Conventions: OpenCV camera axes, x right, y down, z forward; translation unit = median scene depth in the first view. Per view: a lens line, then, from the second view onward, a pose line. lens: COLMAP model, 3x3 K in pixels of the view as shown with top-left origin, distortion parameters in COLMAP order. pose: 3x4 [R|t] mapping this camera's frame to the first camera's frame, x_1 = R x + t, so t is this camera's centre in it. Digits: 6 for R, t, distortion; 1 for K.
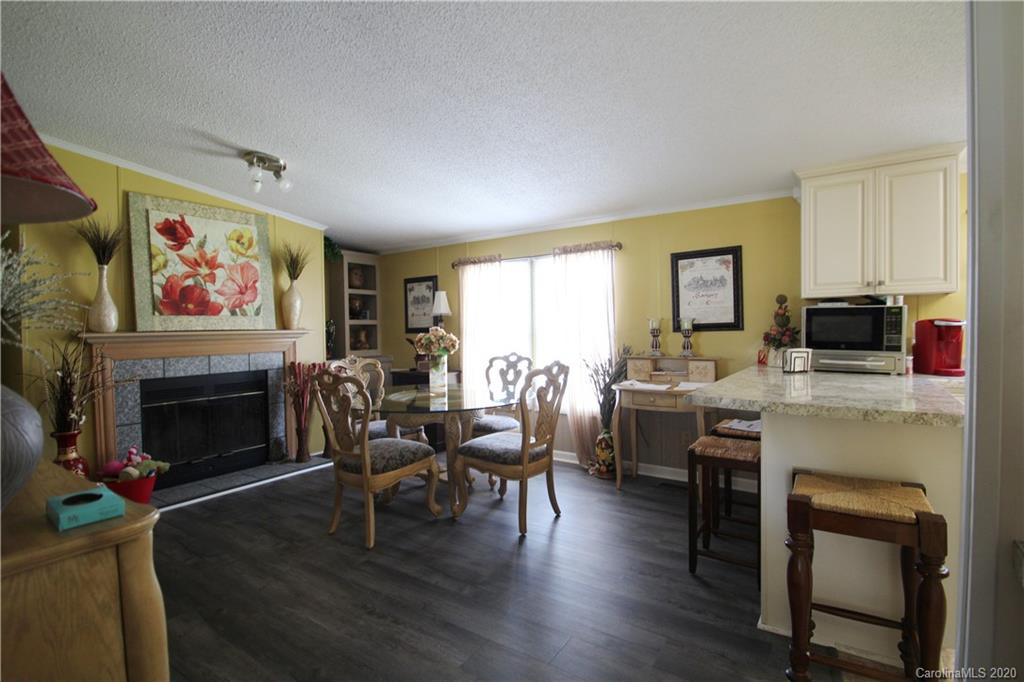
lens RADIAL K [[489.0, 0, 520.4], [0, 489.0, 343.3], [0, 0, 1]] dist [0.005699, -0.003155]
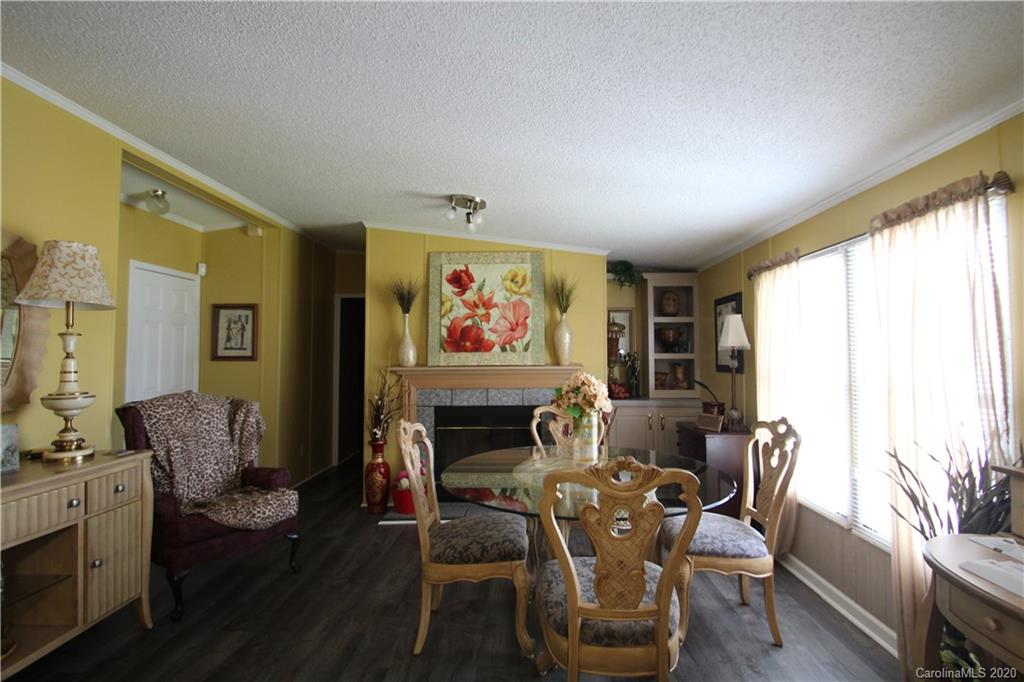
lens RADIAL K [[489.0, 0, 518.9], [0, 489.0, 337.2], [0, 0, 1]] dist [0.005699, -0.003155]
pose [[0.550049, -0.019480, -0.834905, 0.310075], [-0.030580, 0.998588, -0.043445, -0.043703], [0.834573, 0.049428, 0.548676, 0.457820]]
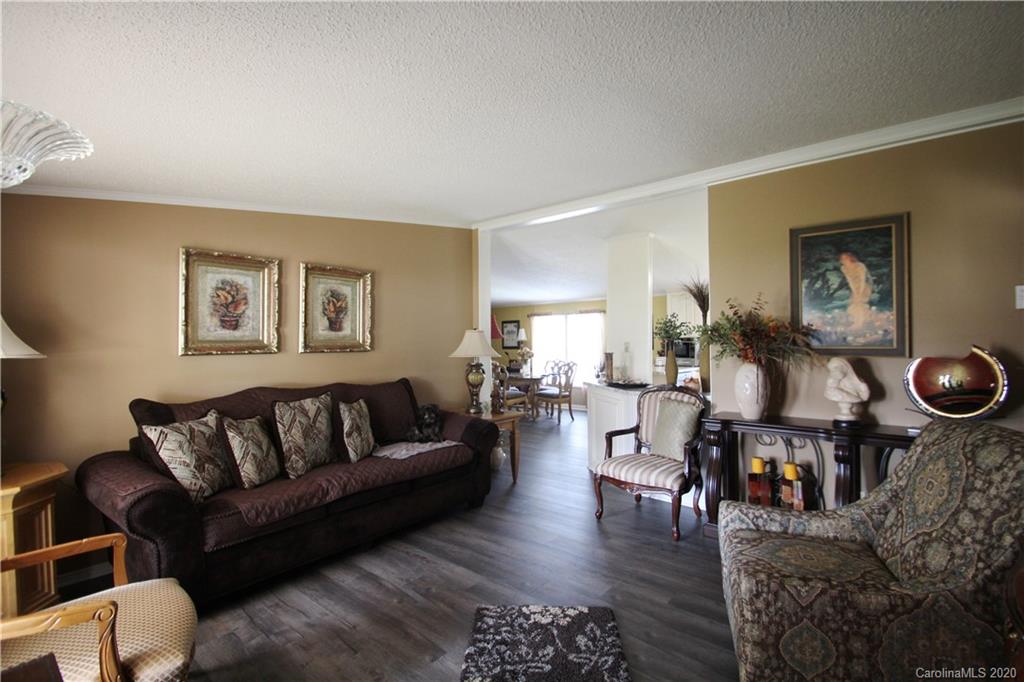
lens RADIAL K [[489.0, 0, 515.9], [0, 489.0, 338.3], [0, 0, 1]] dist [0.005699, -0.003155]
pose [[0.993734, -0.001062, -0.111769, 0.049519], [-0.002460, 0.999505, -0.031370, -0.003334], [0.111747, 0.031449, 0.993239, -1.268340]]
